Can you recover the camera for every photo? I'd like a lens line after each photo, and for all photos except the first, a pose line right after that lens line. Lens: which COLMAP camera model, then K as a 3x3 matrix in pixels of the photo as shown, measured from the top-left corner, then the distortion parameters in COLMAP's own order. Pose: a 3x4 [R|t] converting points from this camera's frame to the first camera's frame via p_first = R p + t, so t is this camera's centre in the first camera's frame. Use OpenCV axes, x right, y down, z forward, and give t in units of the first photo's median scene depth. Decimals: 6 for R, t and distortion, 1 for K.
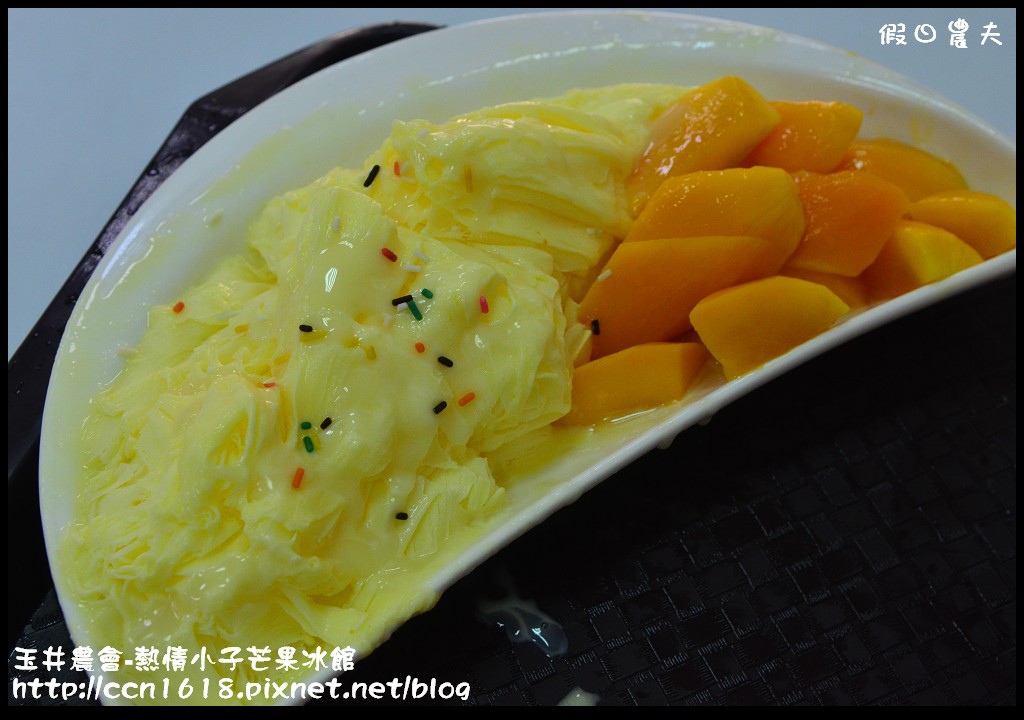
lens RADIAL K [[1592.5, 0, 512.0], [0, 1592.5, 360.0], [0, 0, 1]] dist [-0.008220, -0.019615]
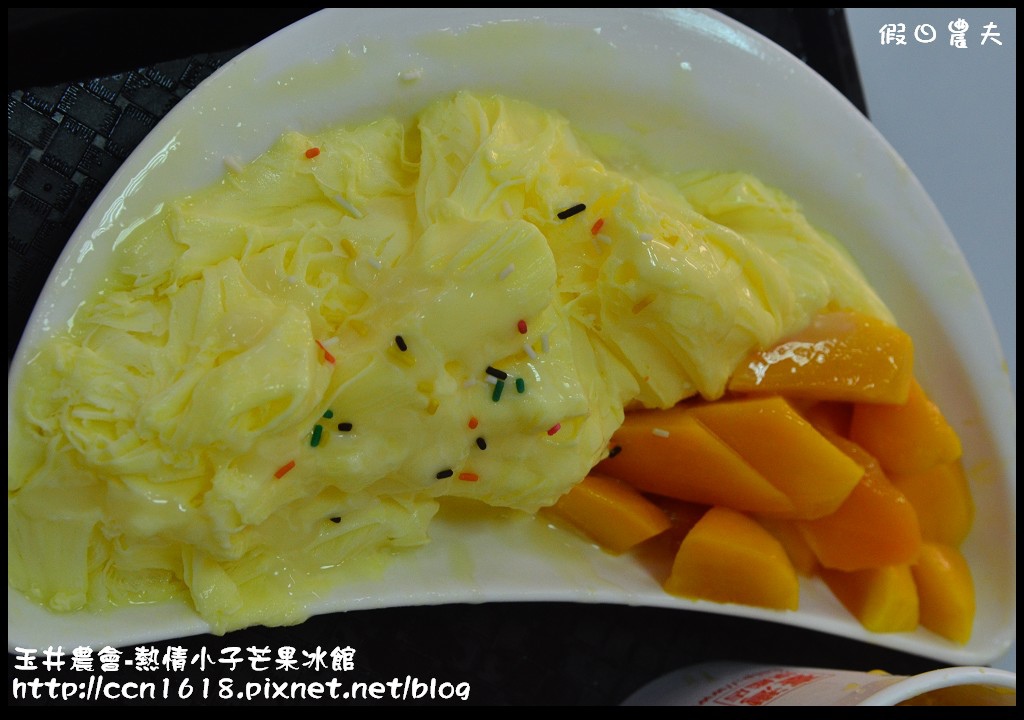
lens RADIAL K [[1592.5, 0, 512.0], [0, 1592.5, 360.0], [0, 0, 1]] dist [-0.008220, -0.019615]
pose [[0.692800, 0.652372, 0.307310, -0.349214], [-0.721121, 0.624558, 0.299853, -0.323745], [0.003683, -0.429345, 0.903133, 0.168755]]
